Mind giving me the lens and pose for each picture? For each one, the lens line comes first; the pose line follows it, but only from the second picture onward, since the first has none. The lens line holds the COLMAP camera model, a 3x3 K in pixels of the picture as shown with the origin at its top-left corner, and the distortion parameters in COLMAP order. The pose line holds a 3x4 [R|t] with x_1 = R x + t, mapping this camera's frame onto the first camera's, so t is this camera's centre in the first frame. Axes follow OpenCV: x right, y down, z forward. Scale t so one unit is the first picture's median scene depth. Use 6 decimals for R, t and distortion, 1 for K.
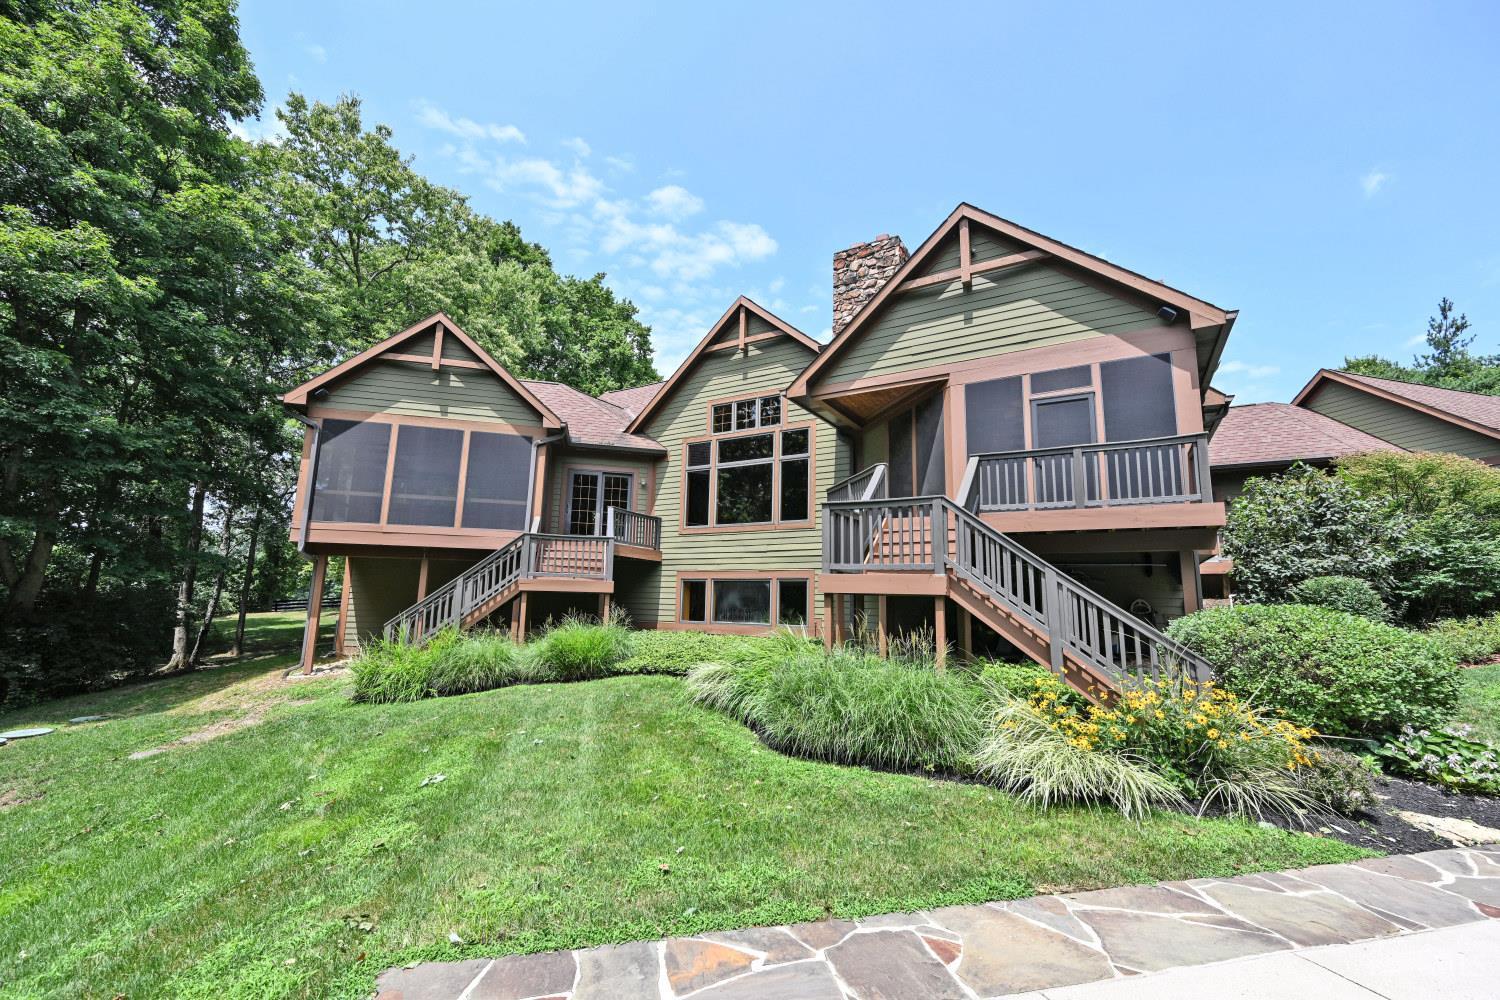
lens RADIAL K [[595.5, 0, 756.8], [0, 595.5, 500.5], [0, 0, 1]] dist [-0.000259, -0.000422]
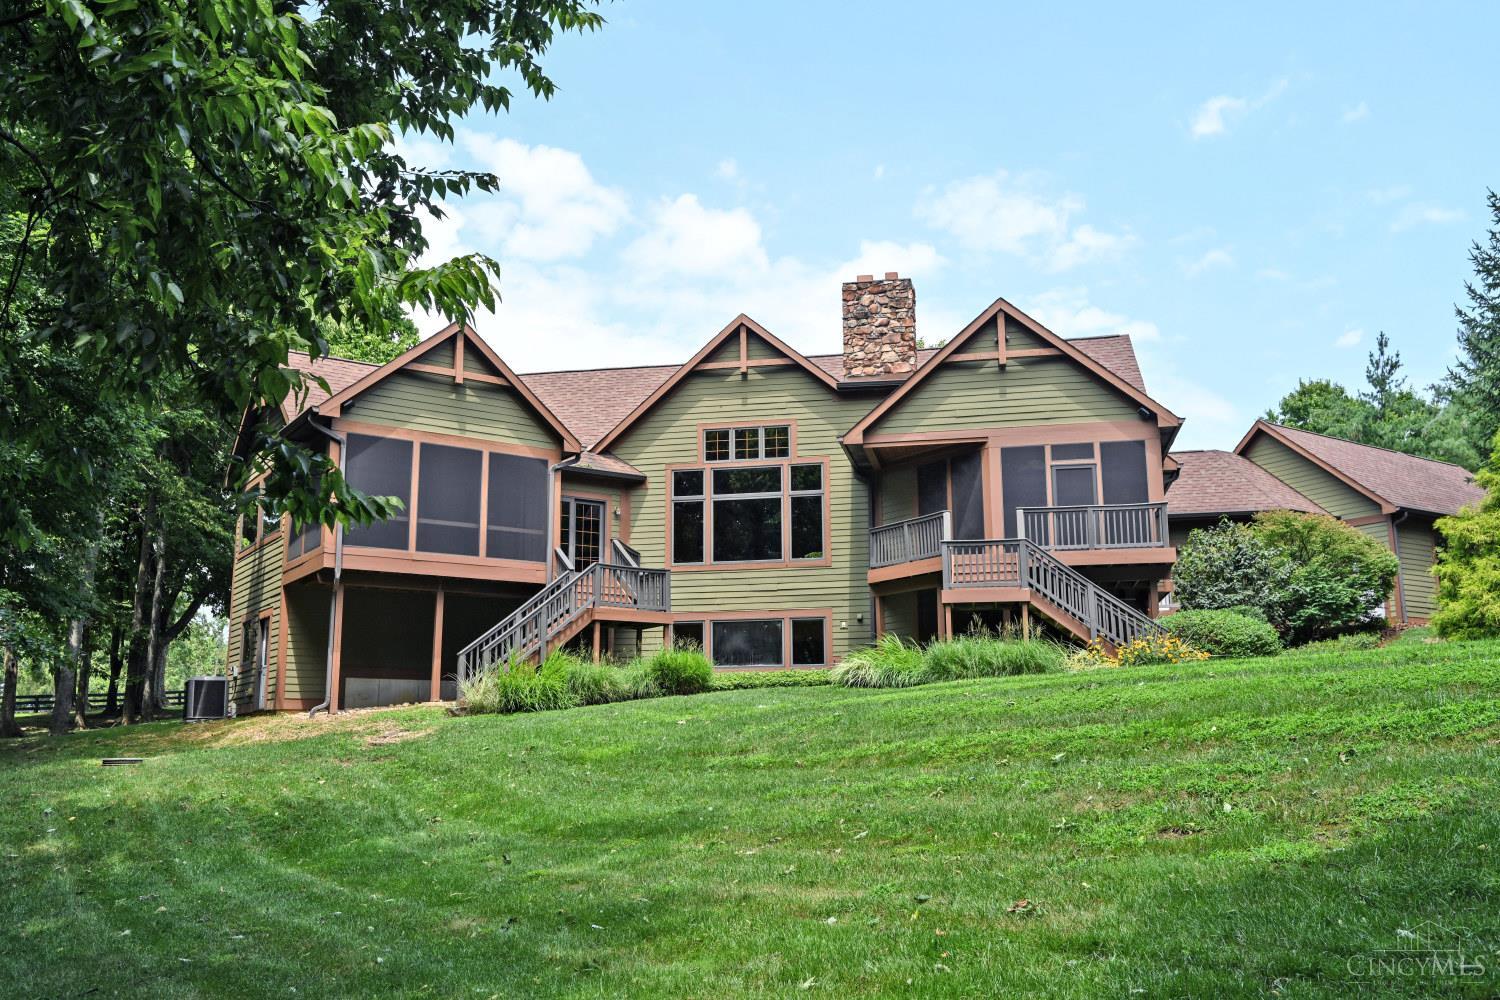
lens RADIAL K [[1221.3, 0, 748.4], [0, 1221.3, 496.1], [0, 0, 1]] dist [-0.005864, -0.002034]
pose [[0.945577, 0.038646, 0.323096, -0.700286], [-0.027689, 0.998877, -0.038443, 0.011785], [-0.324219, 0.027404, 0.945585, -0.888971]]
